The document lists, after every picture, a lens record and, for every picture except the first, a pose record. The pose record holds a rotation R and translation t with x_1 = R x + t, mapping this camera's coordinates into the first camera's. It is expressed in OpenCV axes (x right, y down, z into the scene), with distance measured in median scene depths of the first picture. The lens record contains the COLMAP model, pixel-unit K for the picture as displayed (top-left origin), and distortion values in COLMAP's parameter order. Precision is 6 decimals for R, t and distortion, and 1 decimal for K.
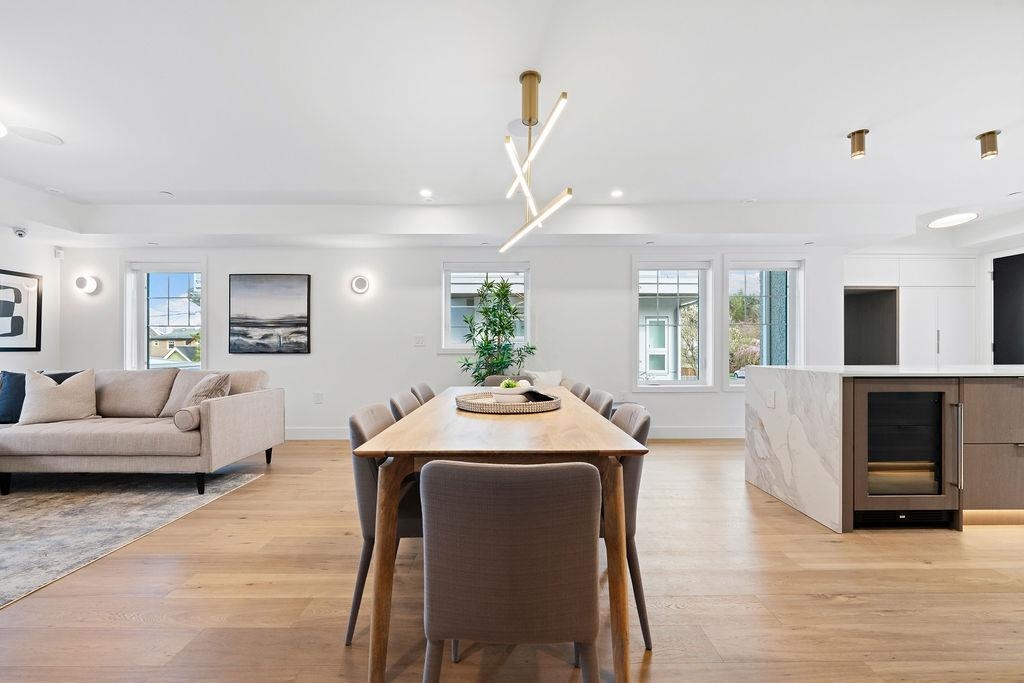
lens RADIAL K [[415.5, 0, 513.7], [0, 415.5, 345.8], [0, 0, 1]] dist [-0.001202, -0.000840]
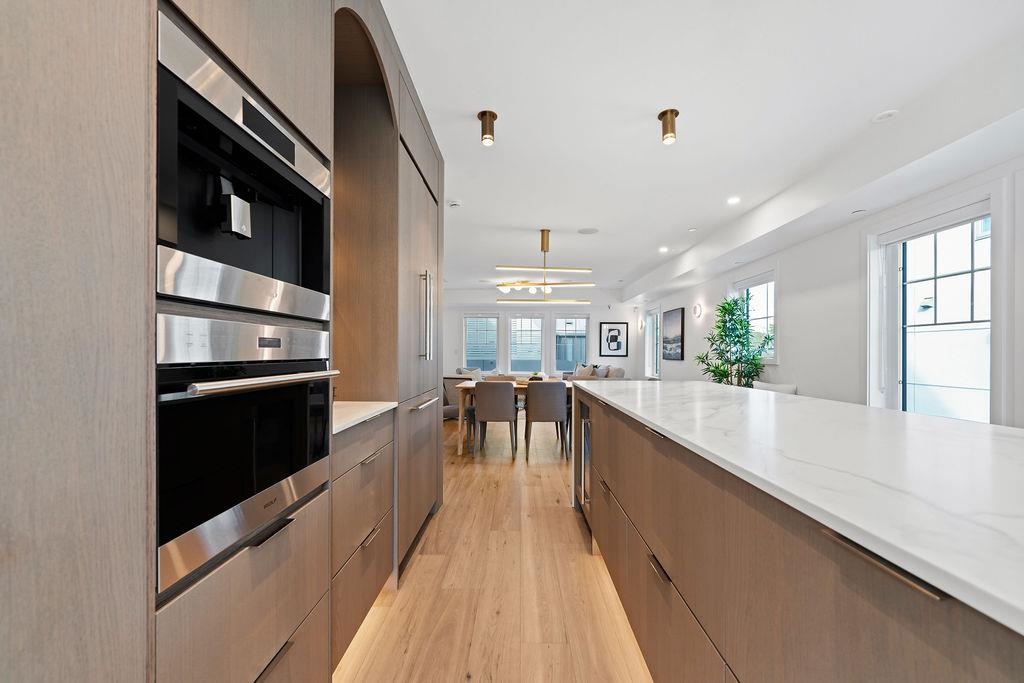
lens RADIAL K [[415.5, 0, 513.5], [0, 415.5, 352.3], [0, 0, 1]] dist [-0.001202, -0.000840]
pose [[-0.017982, -0.000695, -0.999838, 1.069609], [0.001941, 0.999998, -0.000730, -0.009837], [0.999836, -0.001953, -0.017981, 0.435894]]
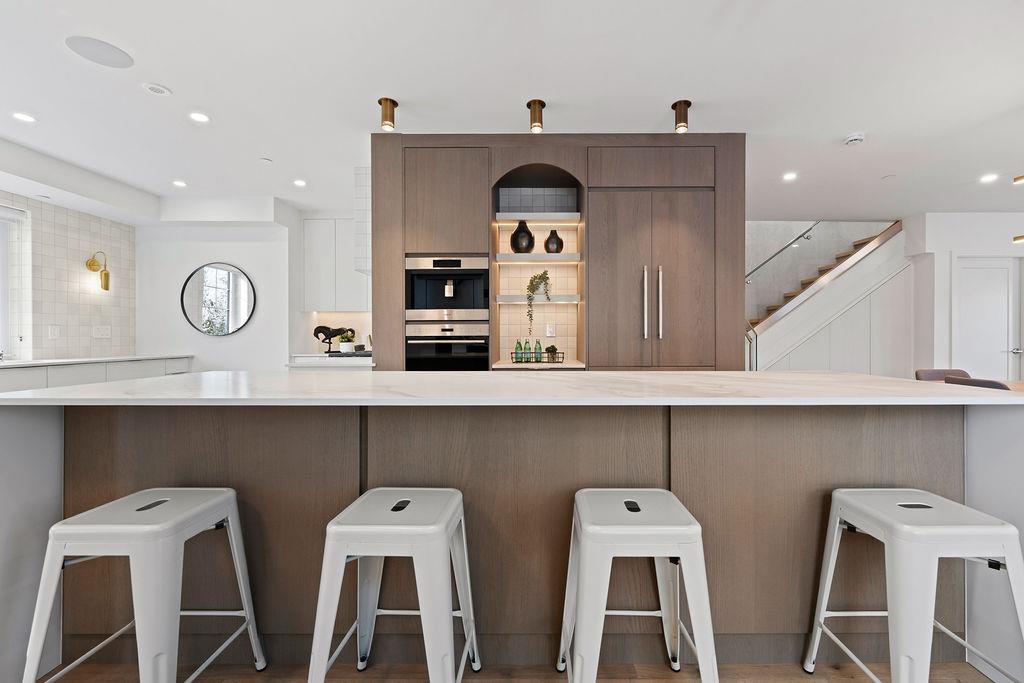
lens RADIAL K [[415.5, 0, 534.5], [0, 415.5, 341.9], [0, 0, 1]] dist [-0.001202, -0.000840]
pose [[-0.999979, 0.003728, -0.005391, 0.728787], [0.003695, 0.999974, 0.006245, -0.000146], [0.005414, 0.006225, -0.999966, 0.962319]]
